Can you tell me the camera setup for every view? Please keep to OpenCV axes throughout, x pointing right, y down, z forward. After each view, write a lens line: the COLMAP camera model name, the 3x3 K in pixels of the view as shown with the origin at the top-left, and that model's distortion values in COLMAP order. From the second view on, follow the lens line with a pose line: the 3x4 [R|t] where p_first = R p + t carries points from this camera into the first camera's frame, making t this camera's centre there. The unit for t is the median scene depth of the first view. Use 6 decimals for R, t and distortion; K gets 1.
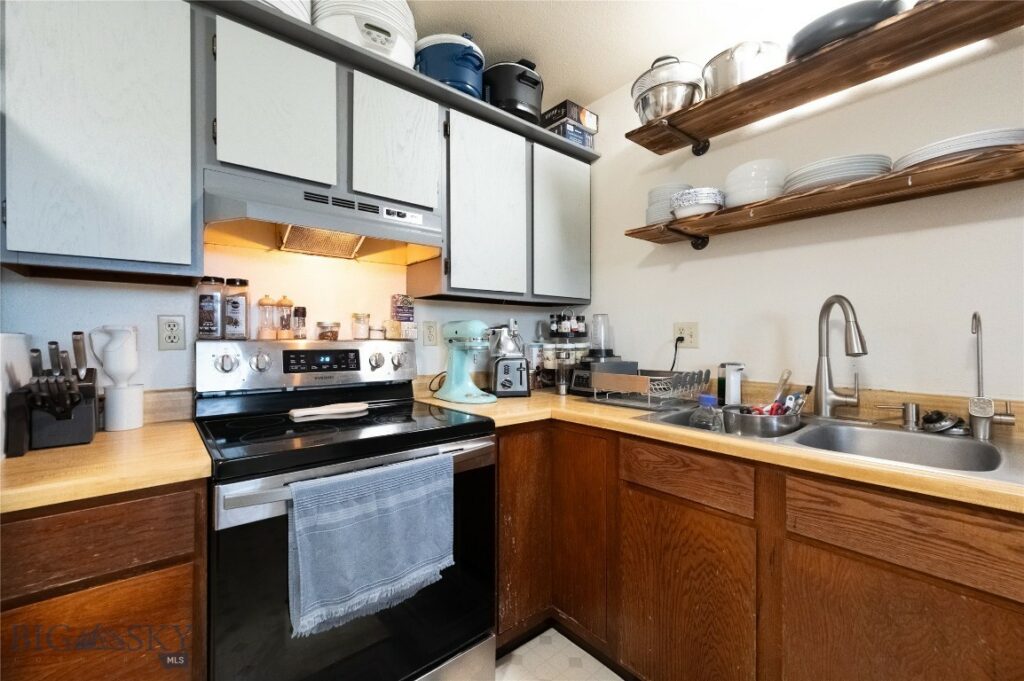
lens RADIAL K [[414.1, 0, 511.4], [0, 414.1, 338.0], [0, 0, 1]] dist [-0.001698, -0.000263]
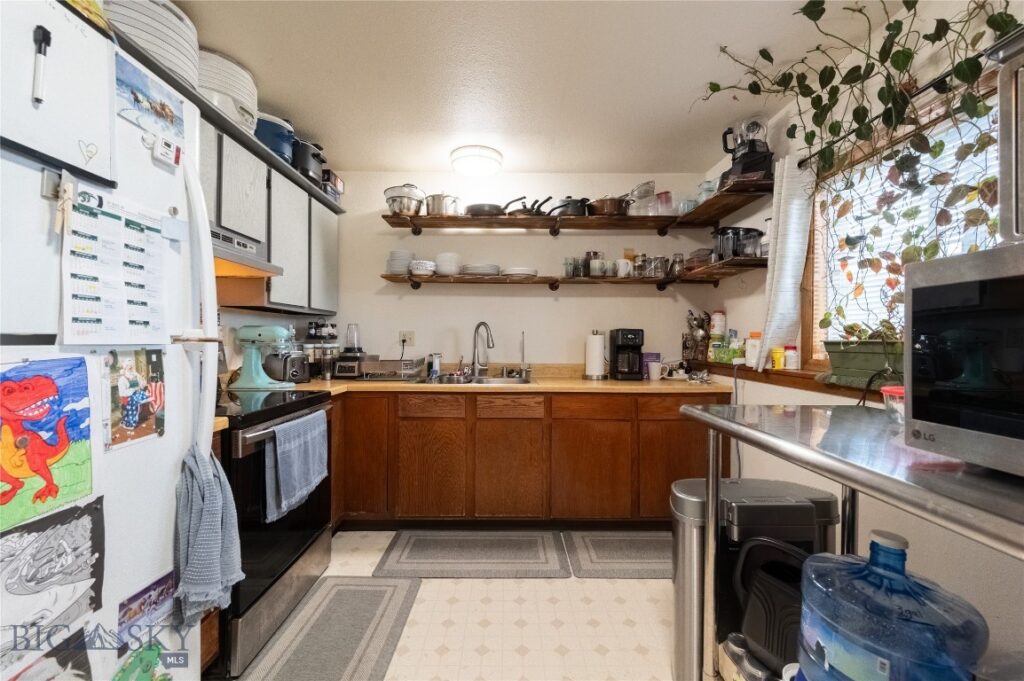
lens RADIAL K [[414.1, 0, 511.4], [0, 414.1, 338.0], [0, 0, 1]] dist [-0.001698, -0.000263]
pose [[0.632053, 0.007914, 0.774885, -0.698094], [-0.006255, 0.999967, -0.005110, -0.002832], [-0.774900, -0.001617, 0.632082, -0.452902]]
